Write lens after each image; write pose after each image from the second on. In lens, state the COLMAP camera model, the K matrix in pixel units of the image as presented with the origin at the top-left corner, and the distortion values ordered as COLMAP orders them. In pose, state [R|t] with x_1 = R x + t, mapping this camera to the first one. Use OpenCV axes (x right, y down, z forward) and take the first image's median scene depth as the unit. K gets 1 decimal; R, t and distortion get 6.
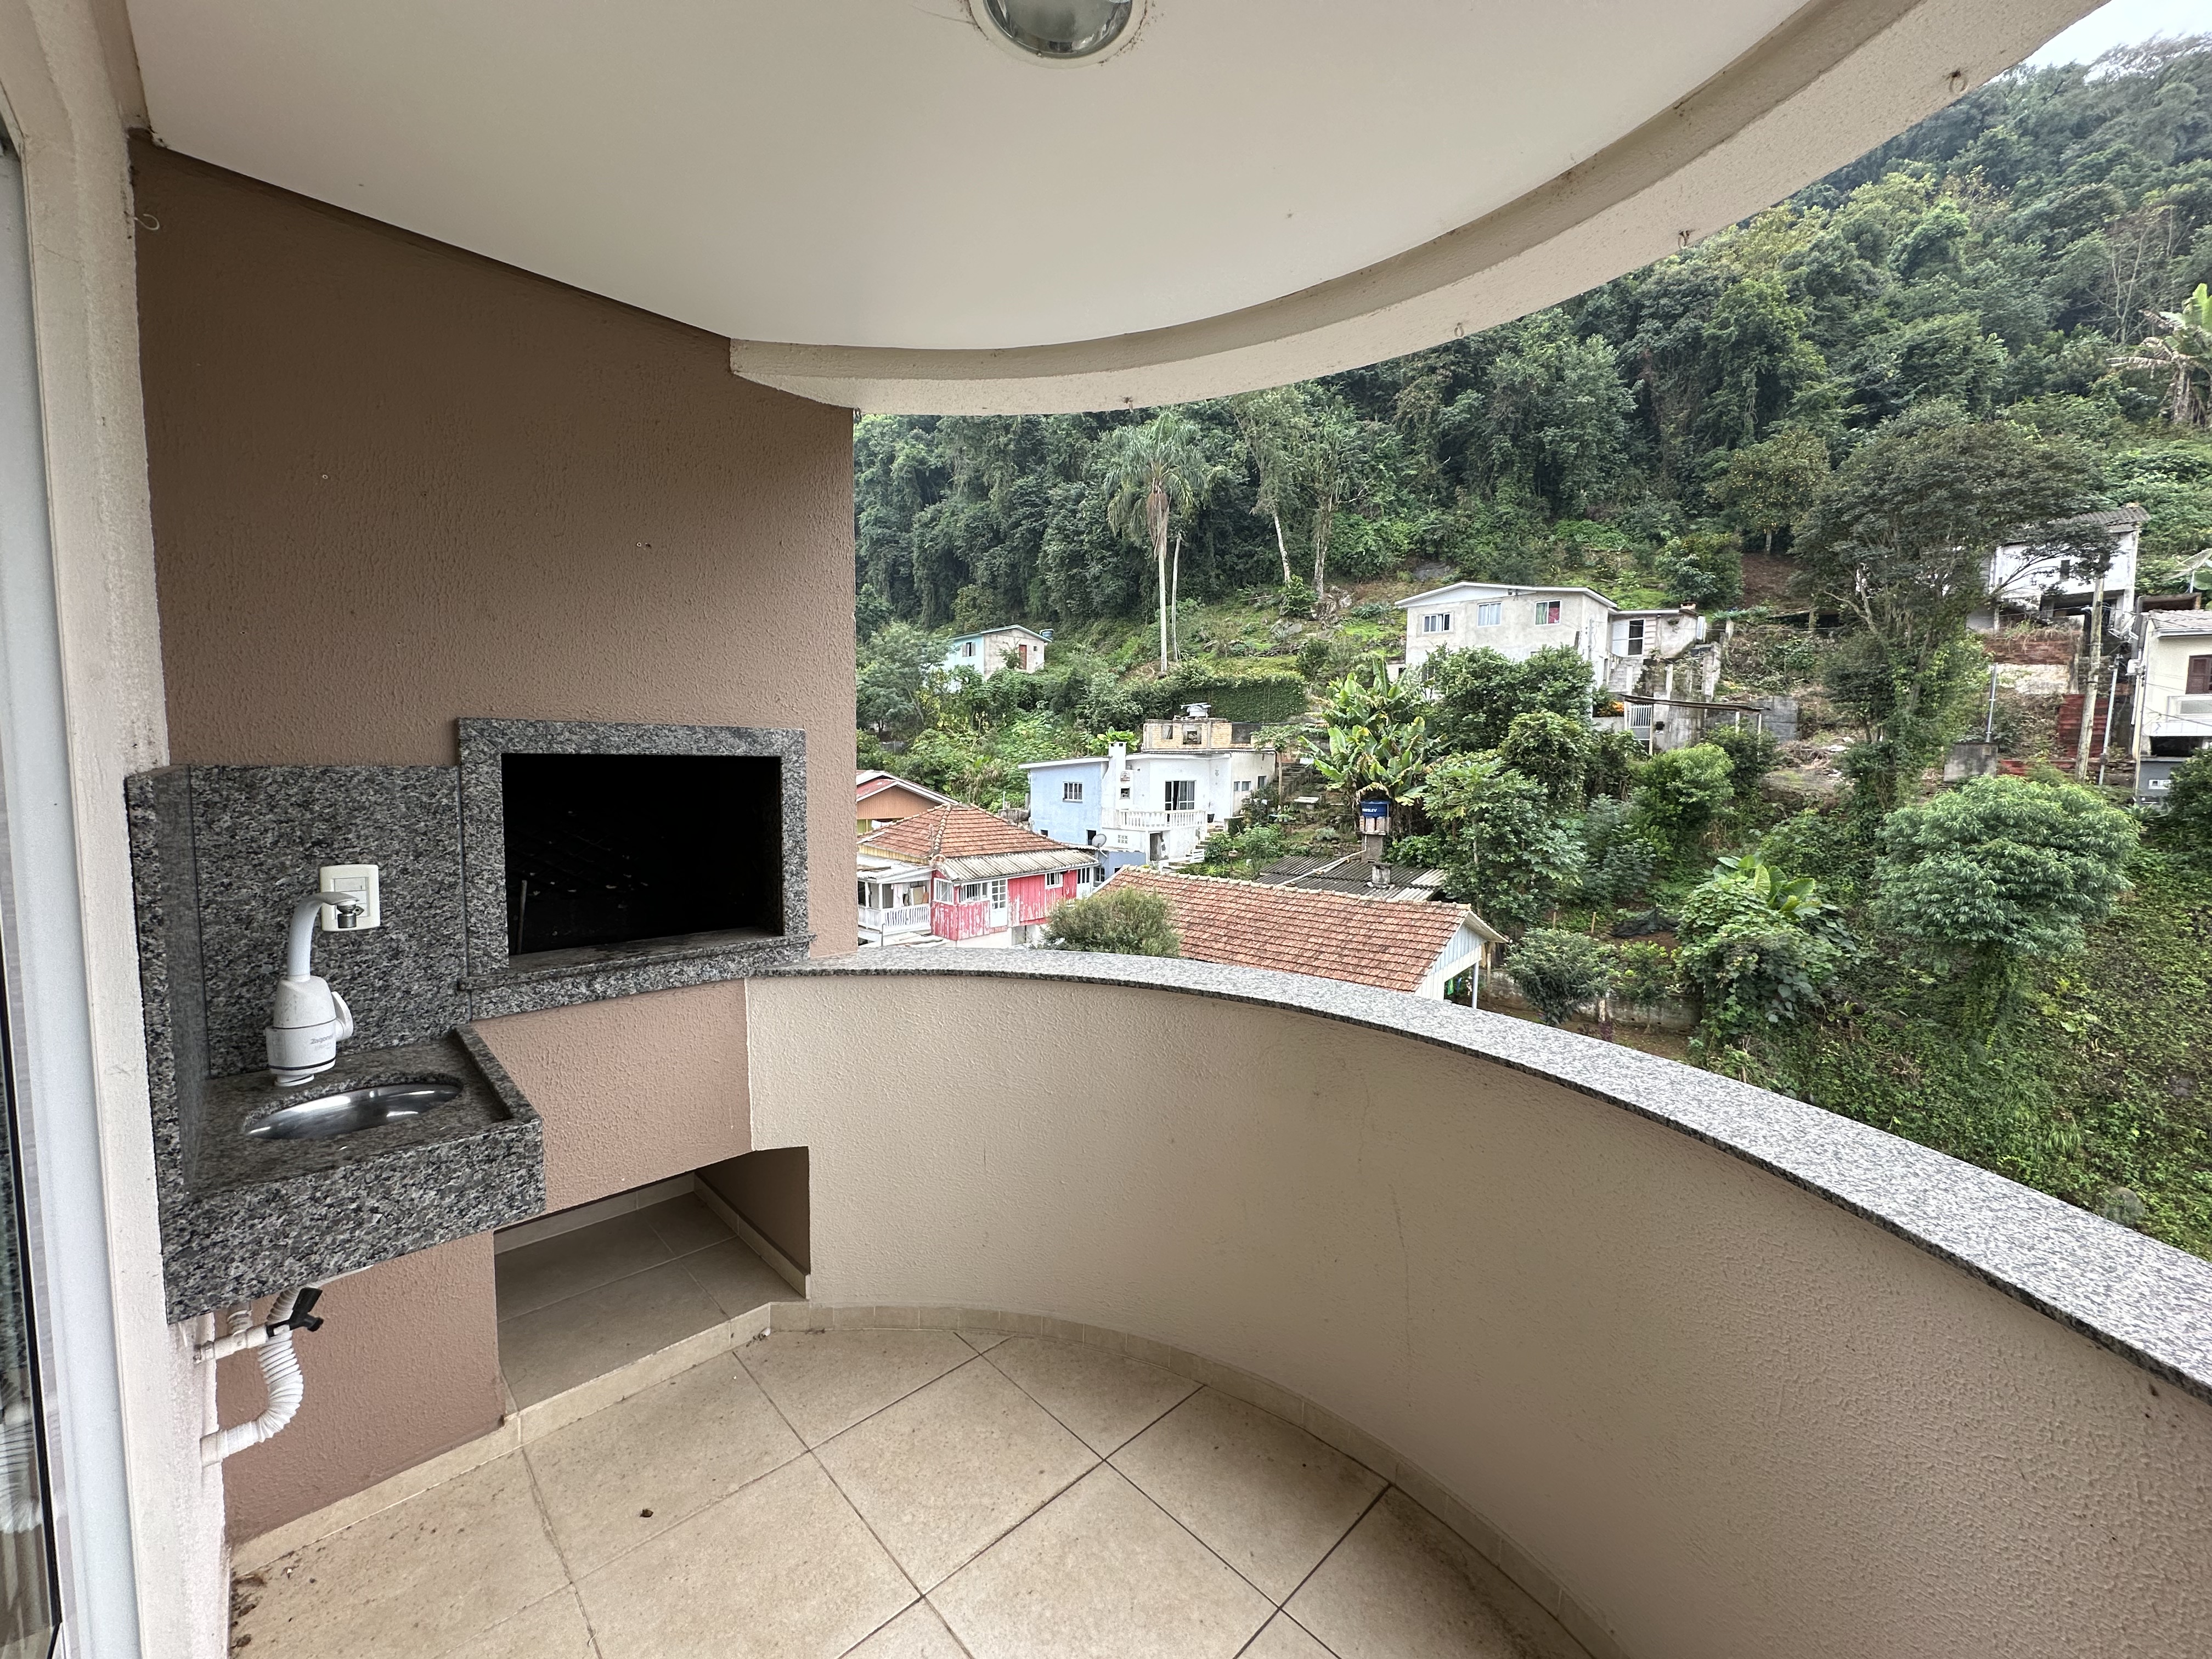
lens RADIAL K [[873.5, 0, 1098.8], [0, 873.5, 831.0], [0, 0, 1]] dist [-0.003362, -0.000565]
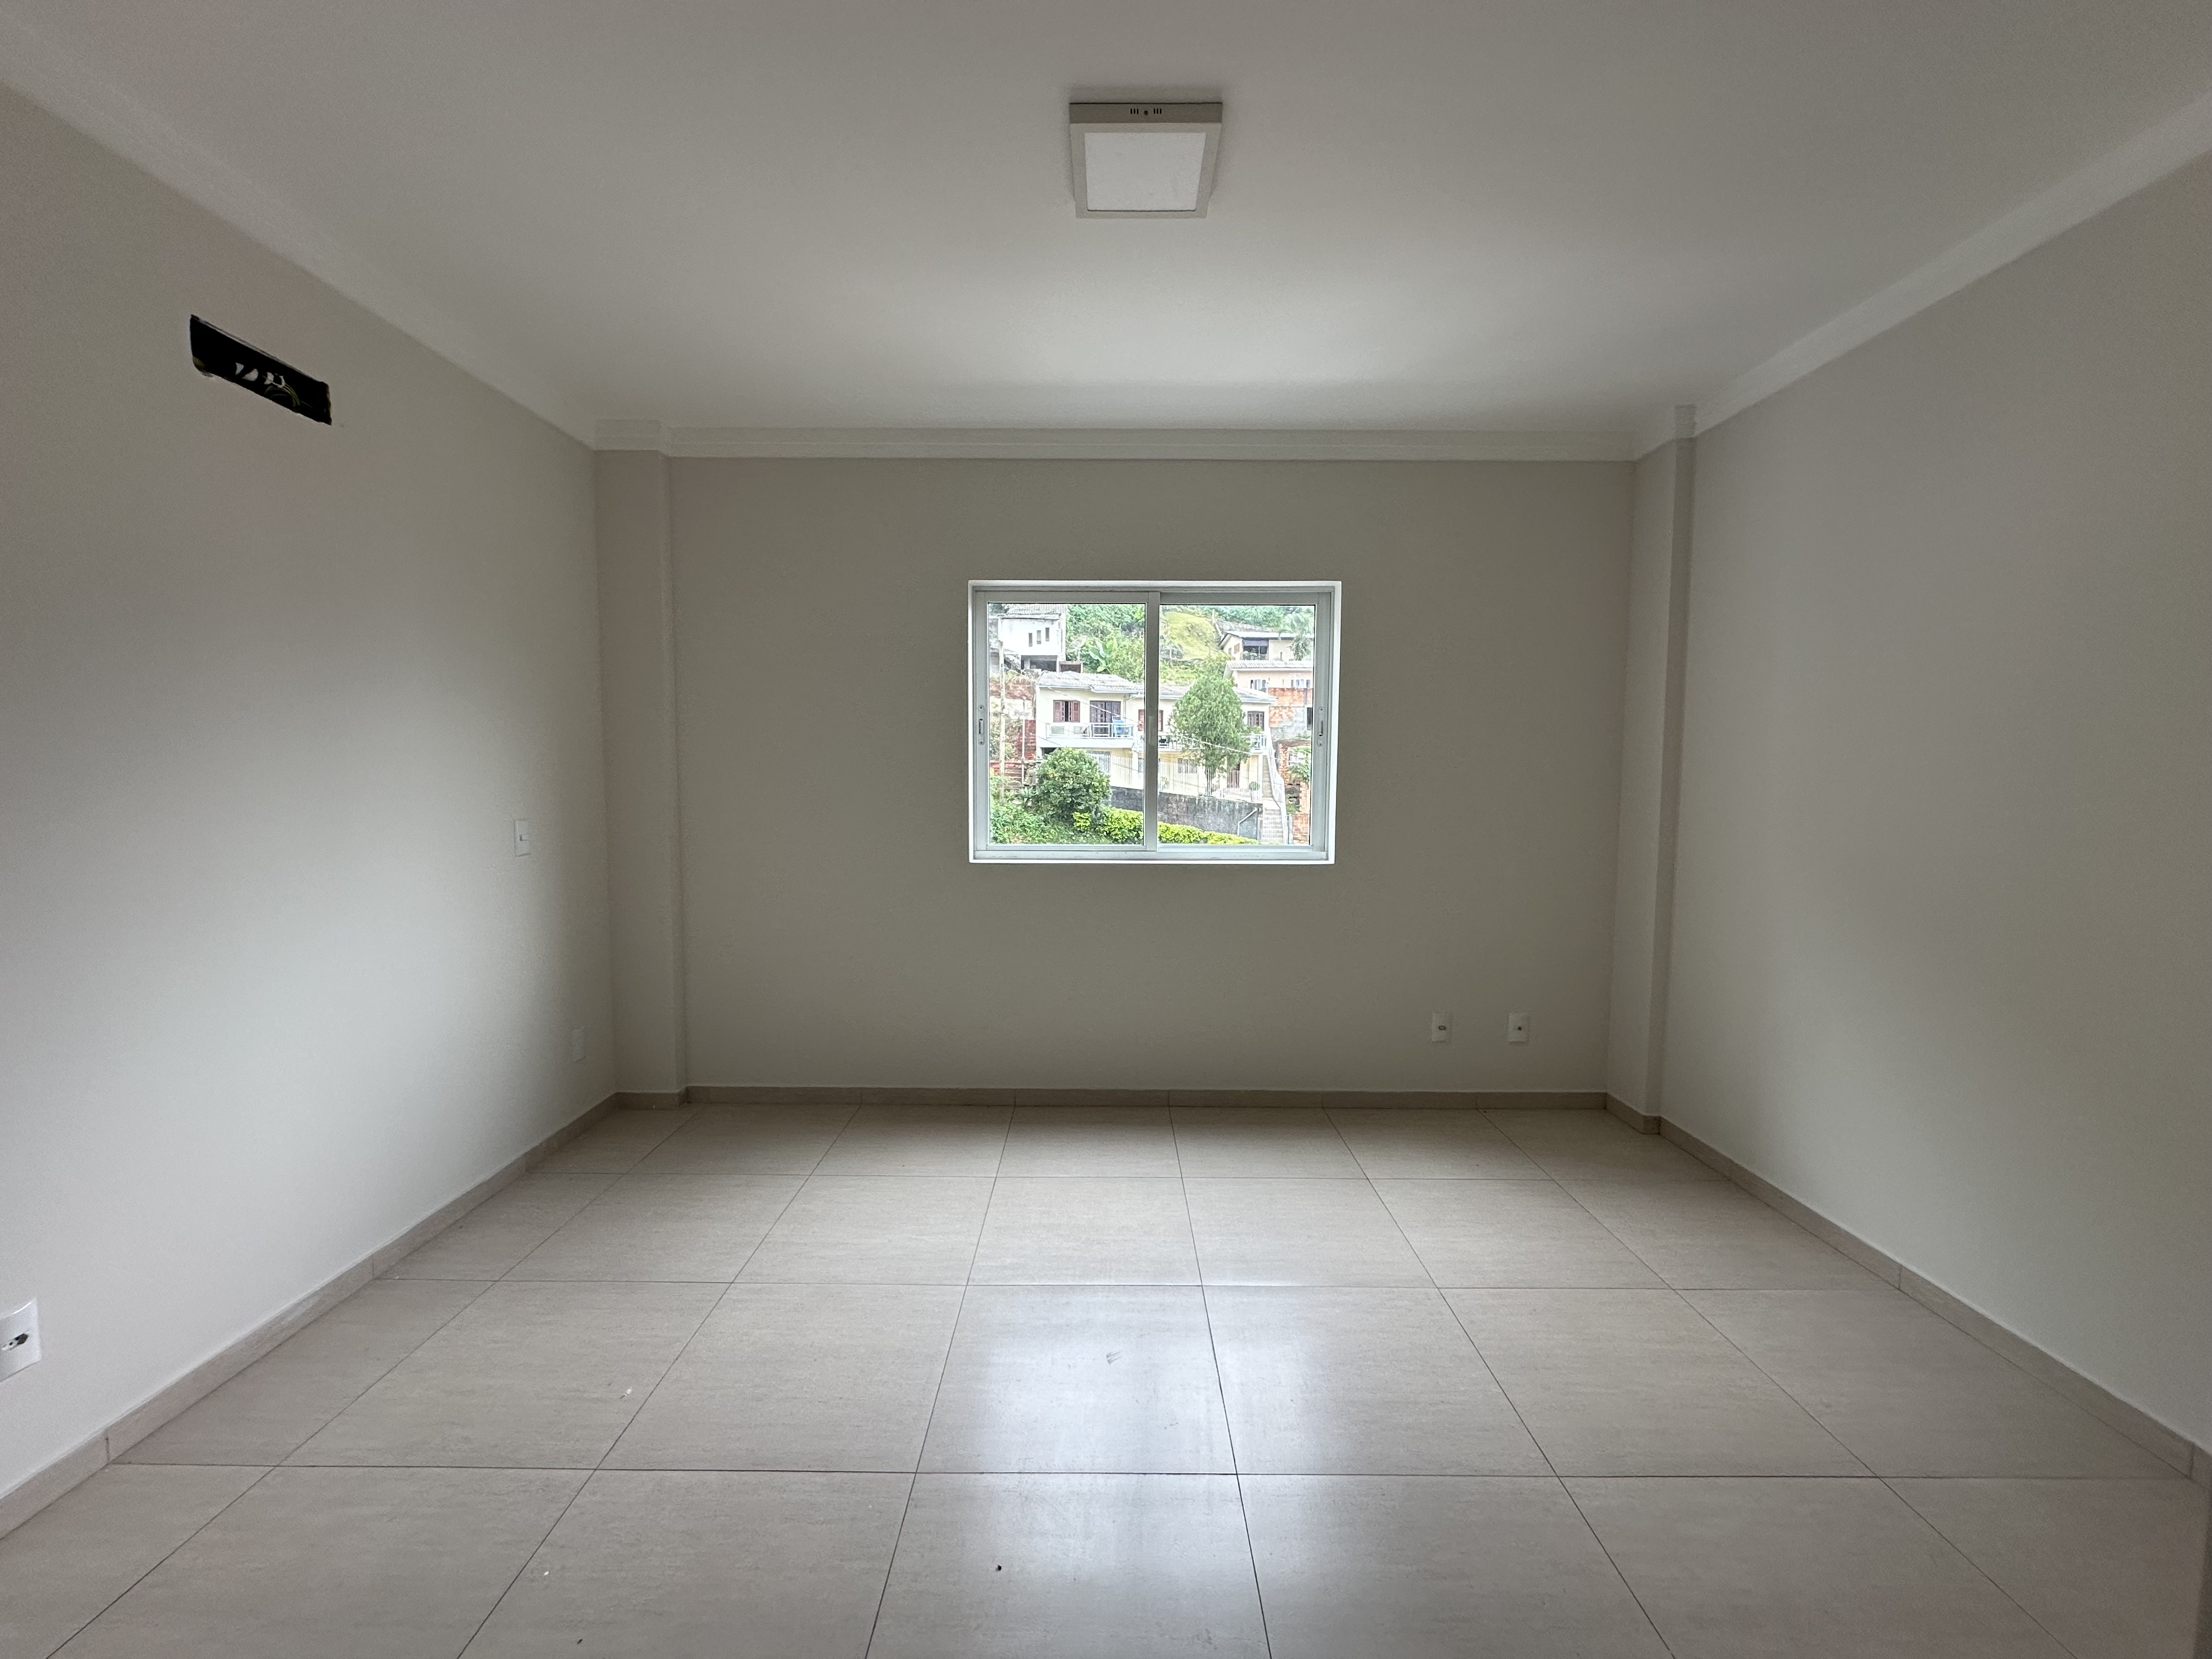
lens RADIAL K [[873.5, 0, 1062.8], [0, 873.5, 839.5], [0, 0, 1]] dist [-0.003362, -0.000565]
pose [[0.680078, -0.066550, 0.730113, 0.012767], [0.062387, 0.997513, 0.032811, 0.013354], [-0.730481, 0.023236, 0.682538, -0.146139]]
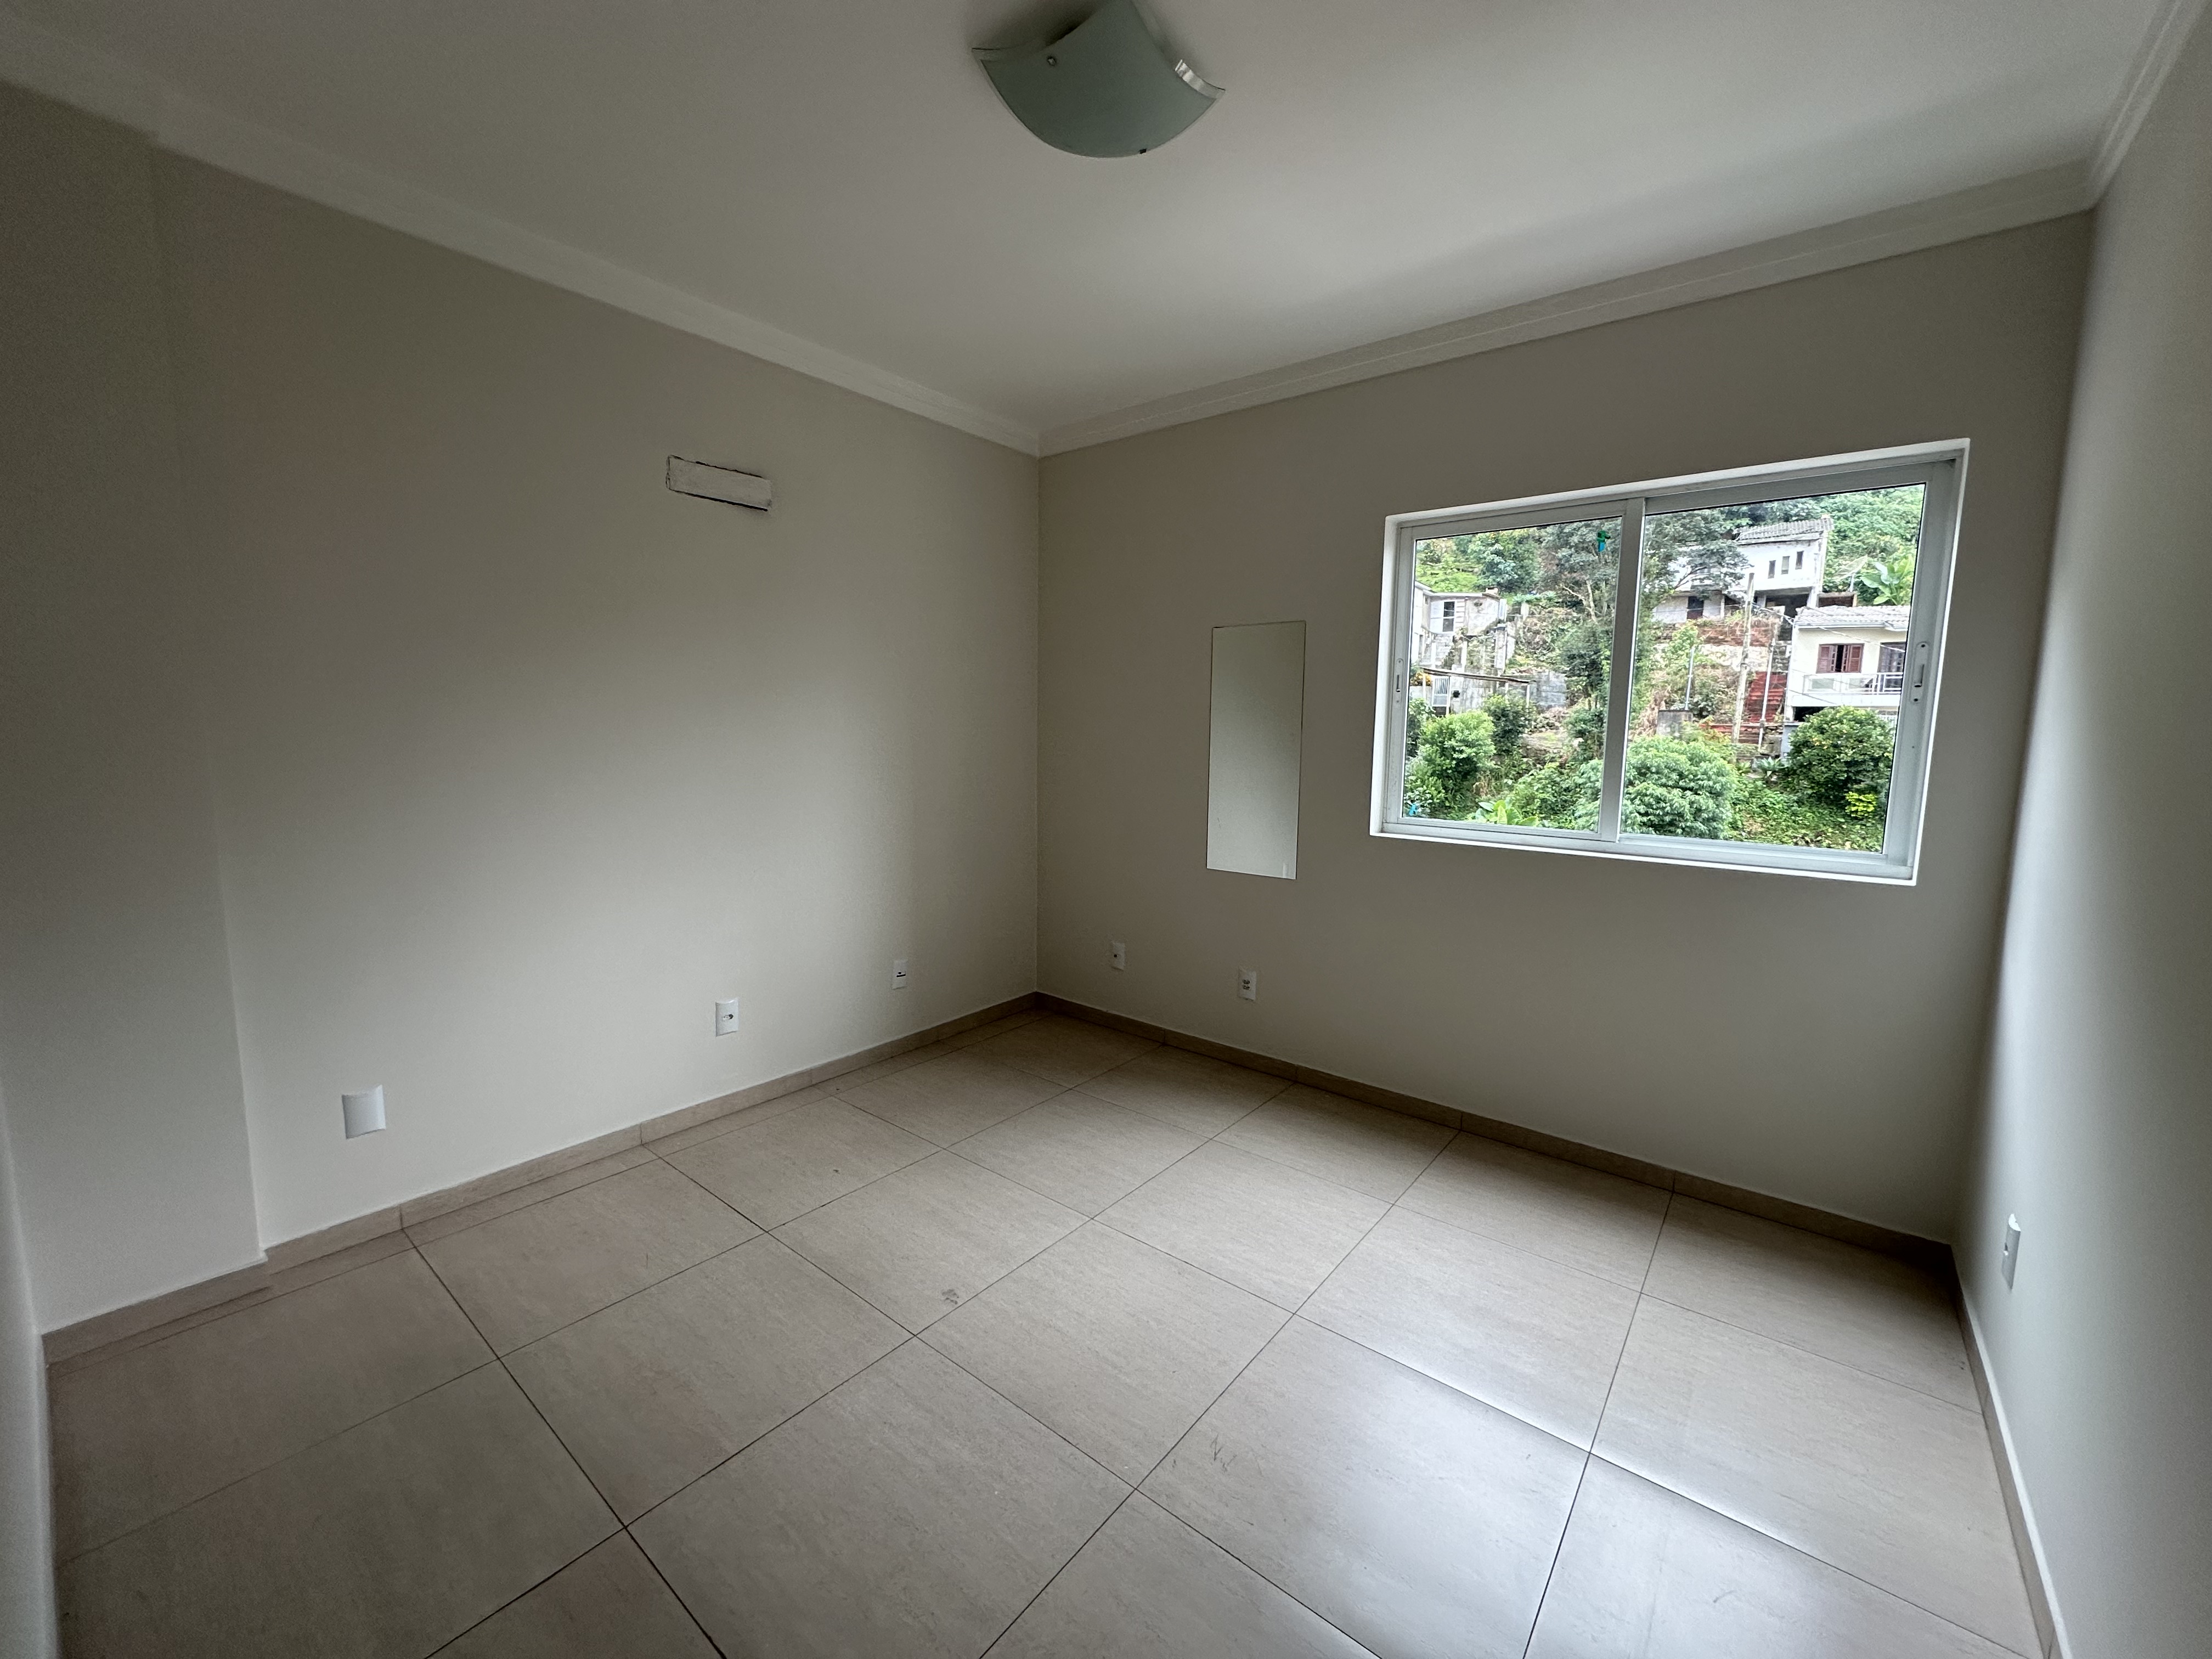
lens RADIAL K [[873.5, 0, 1096.9], [0, 873.5, 820.0], [0, 0, 1]] dist [-0.003362, -0.000565]
pose [[0.992634, -0.008886, 0.120822, 0.023588], [0.005212, 0.999515, 0.030697, 0.013667], [-0.121036, -0.029841, 0.992199, -0.150277]]
